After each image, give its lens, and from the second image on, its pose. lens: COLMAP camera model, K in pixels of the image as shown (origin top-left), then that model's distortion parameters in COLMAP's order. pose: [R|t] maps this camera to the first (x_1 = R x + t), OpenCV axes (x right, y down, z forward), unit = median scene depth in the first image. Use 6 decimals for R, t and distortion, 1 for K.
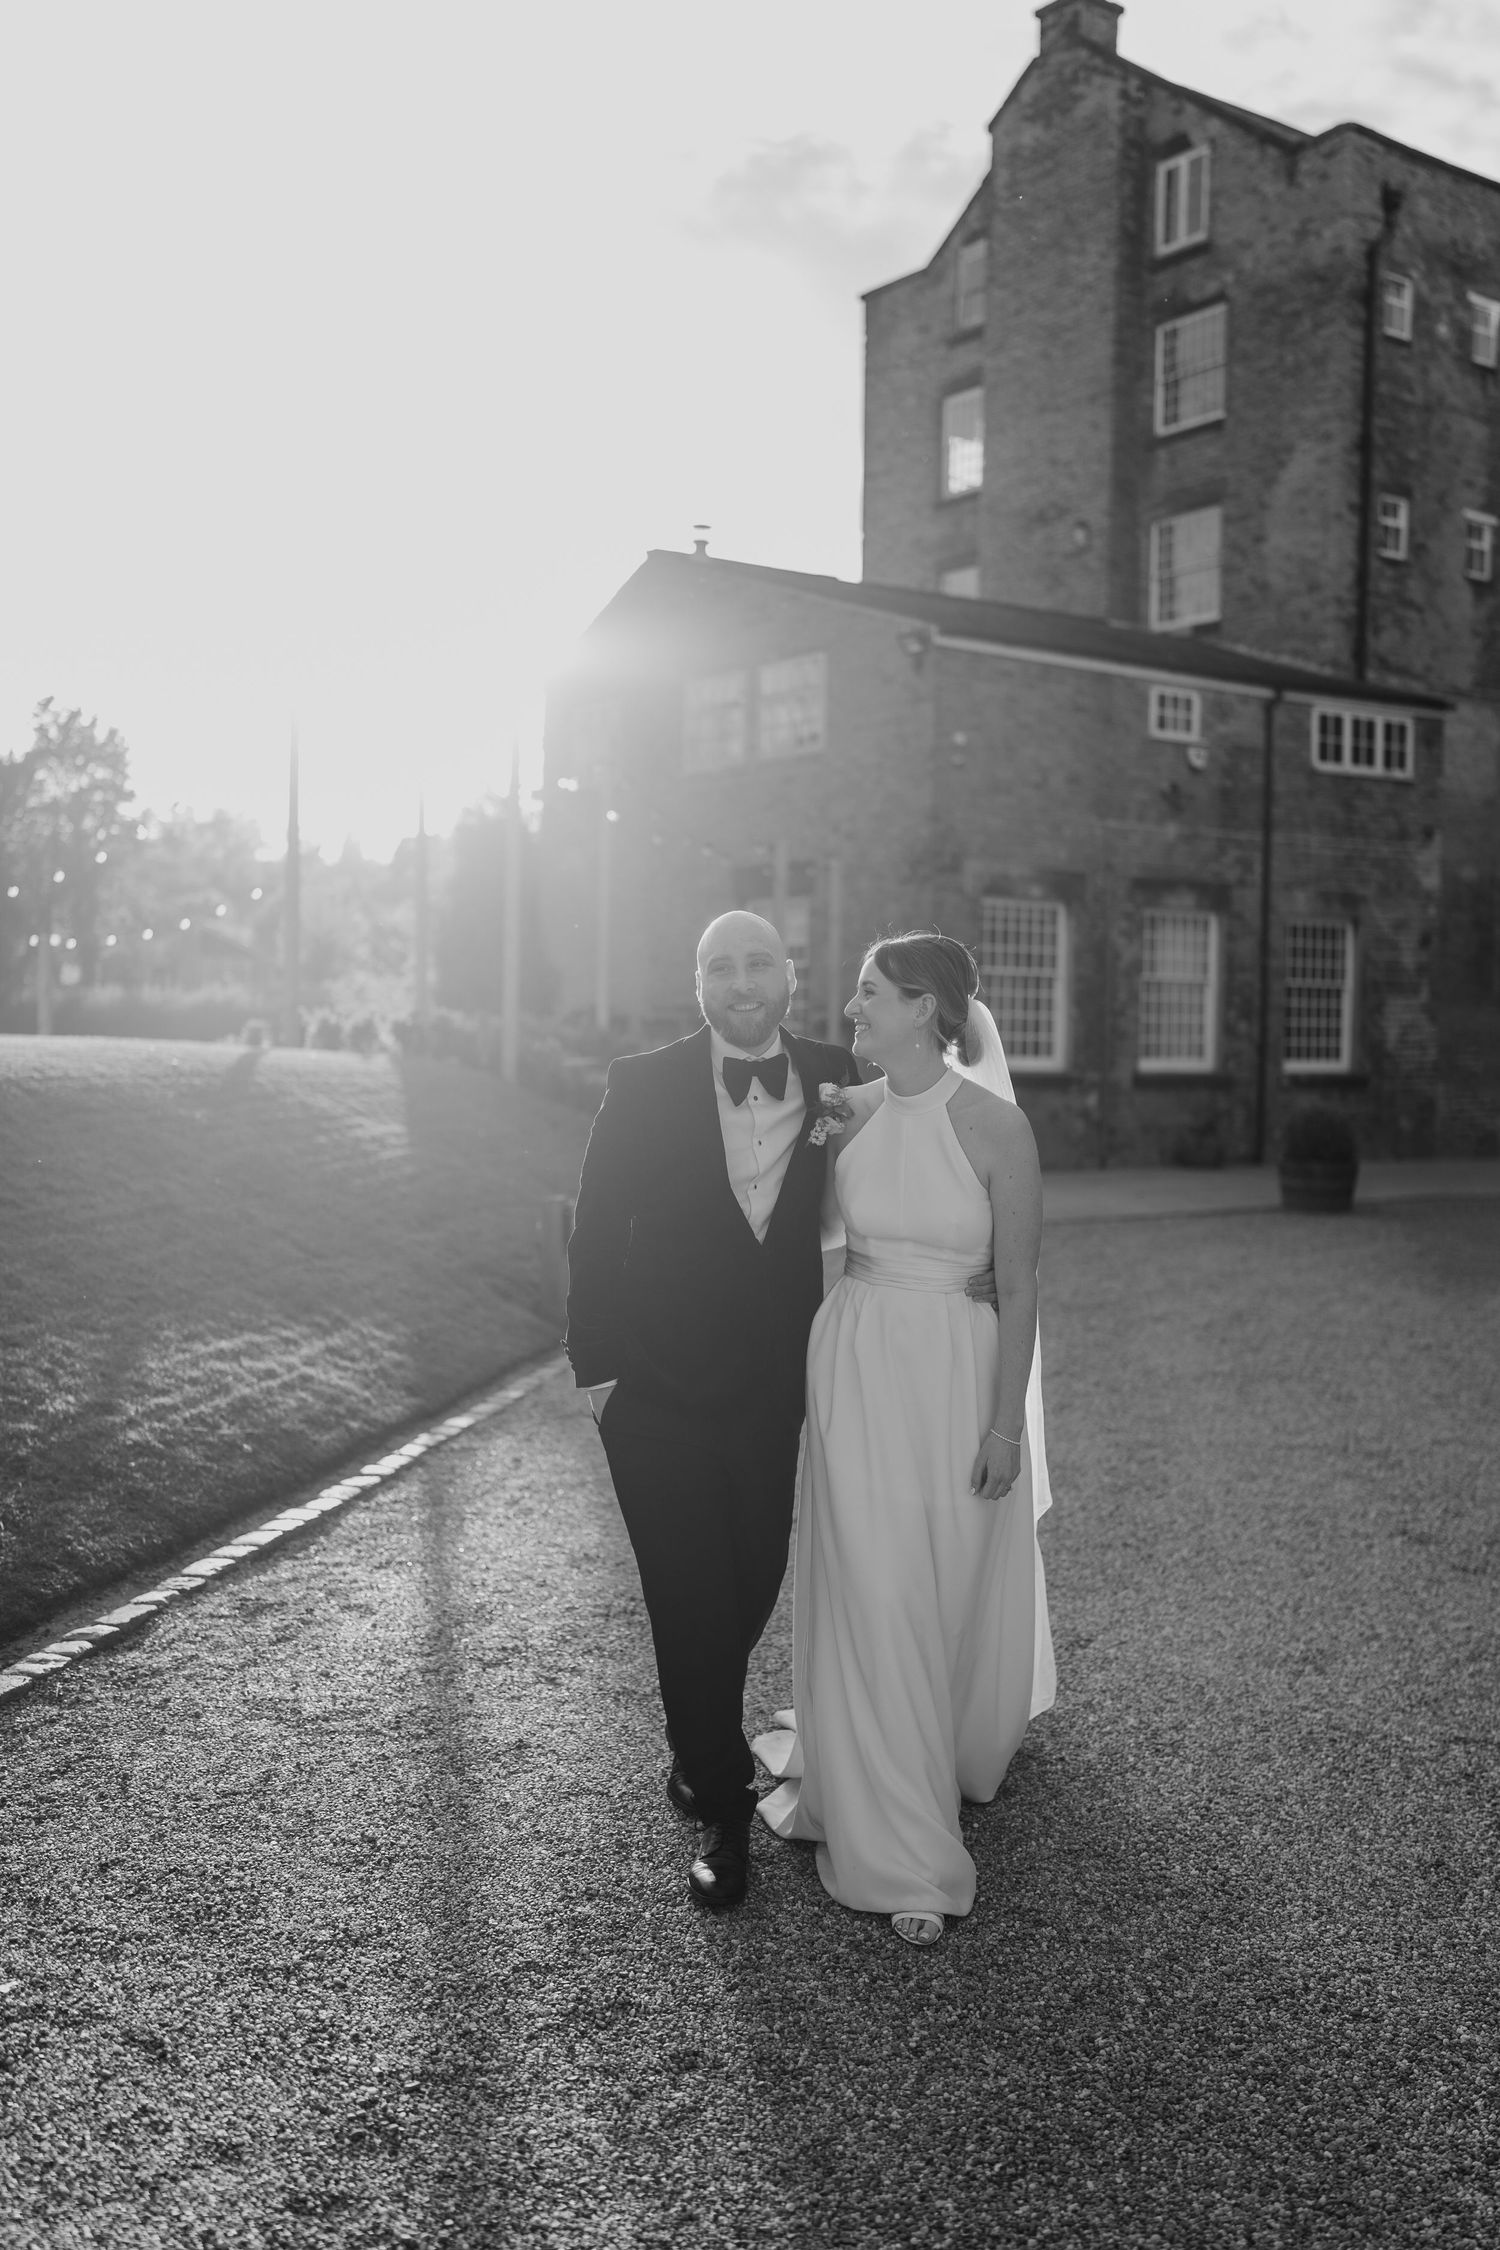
lens RADIAL K [[2037.9, 0, 757.4], [0, 2037.9, 1134.0], [0, 0, 1]] dist [-0.020224, 0.000000]
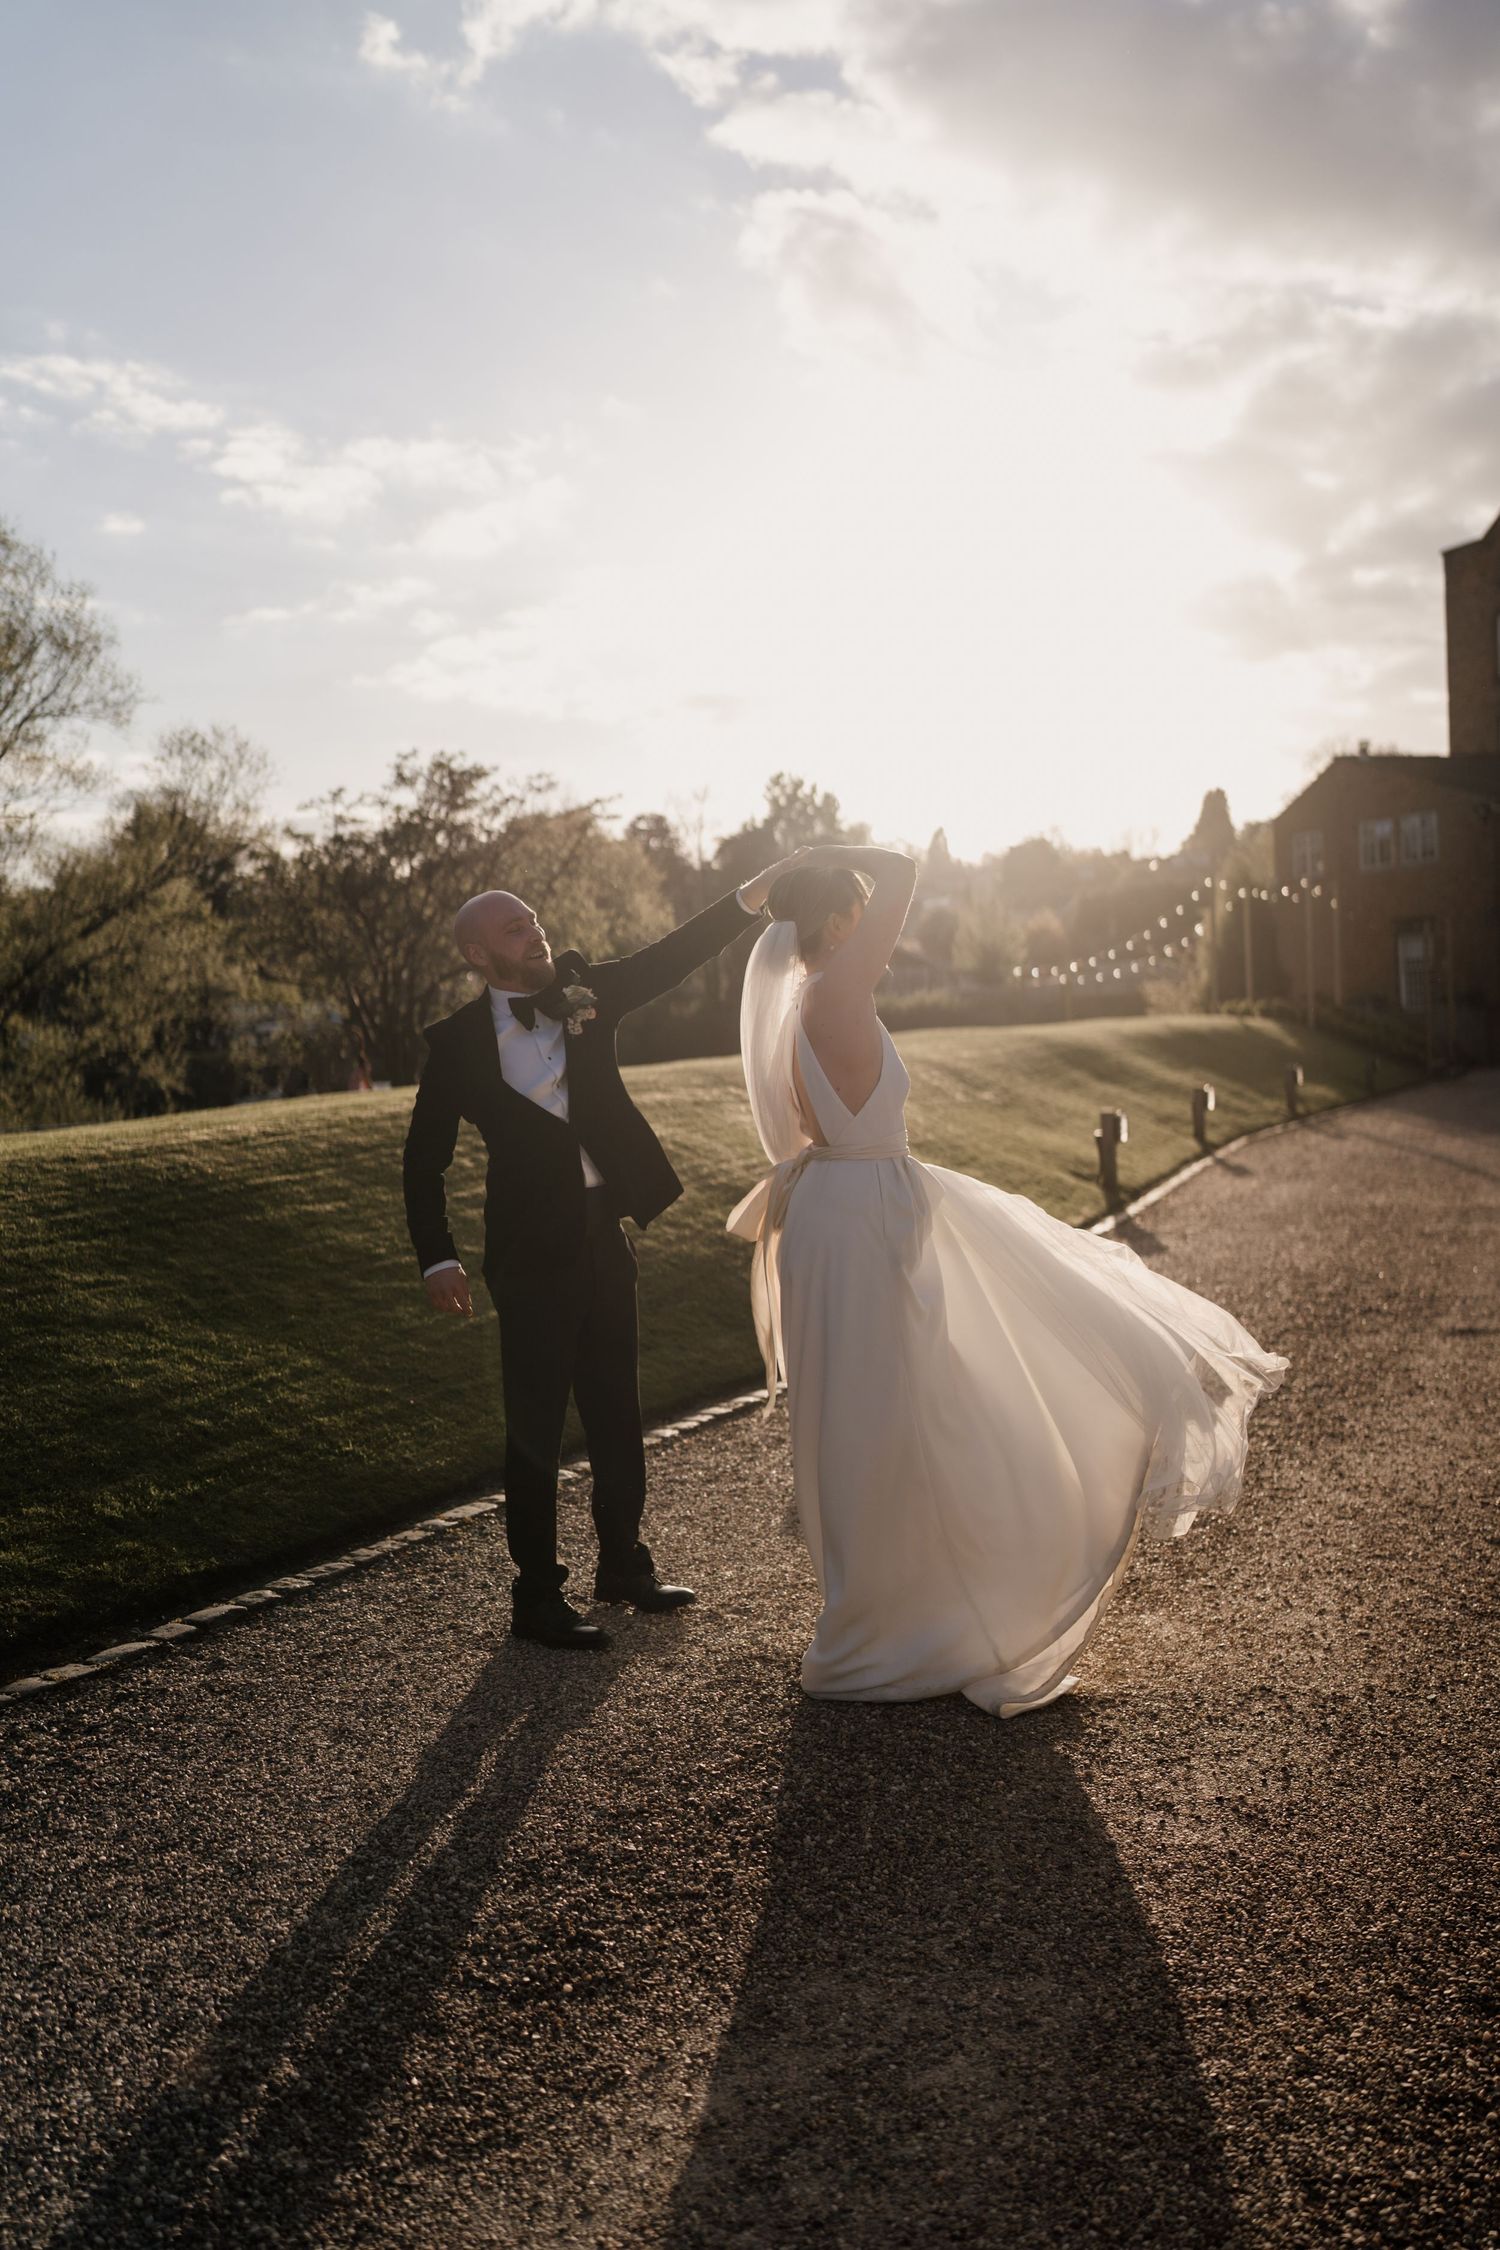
lens RADIAL K [[2037.9, 0, 744.5], [0, 2037.9, 1118.9], [0, 0, 1]] dist [-0.020224, 0.000000]
pose [[0.957579, -0.041626, -0.285149, -0.051092], [0.040965, 0.999126, -0.008285, 0.046235], [0.285244, -0.003748, 0.958448, -0.932052]]
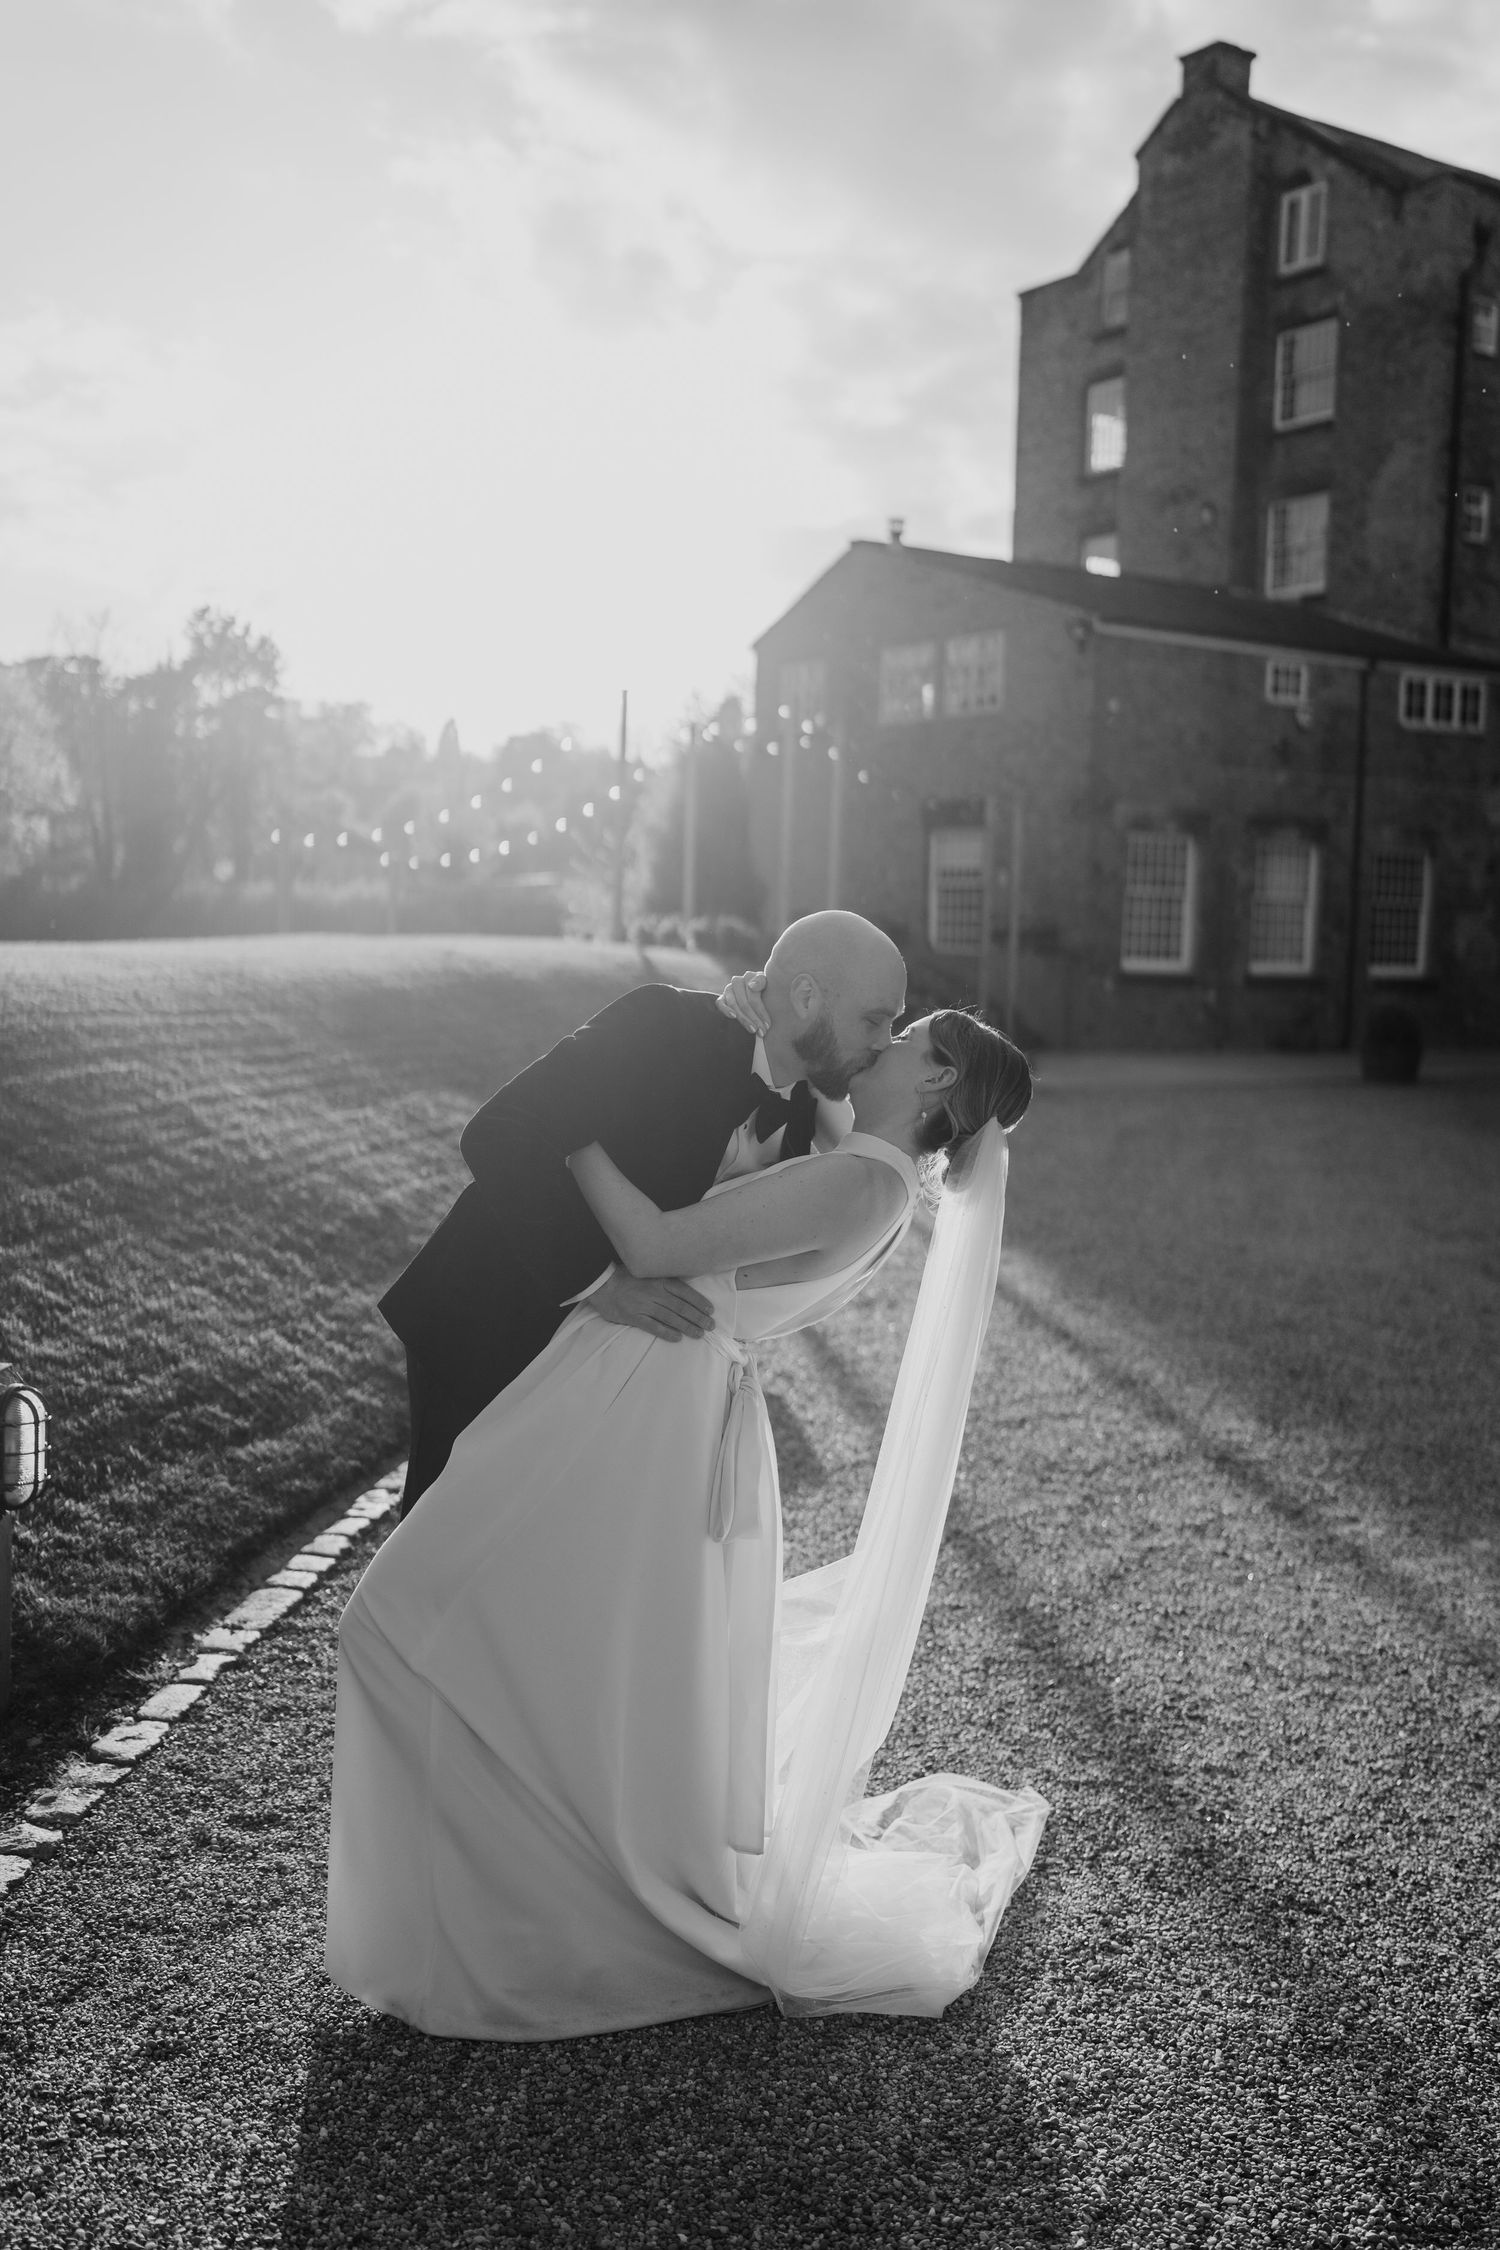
lens RADIAL K [[2037.9, 0, 746.5], [0, 2037.9, 1122.5], [0, 0, 1]] dist [-0.020224, 0.000000]
pose [[0.998753, 0.016375, -0.047161, -0.050000], [-0.014272, 0.998904, 0.044570, 0.007781], [0.047840, -0.043841, 0.997892, -0.216348]]
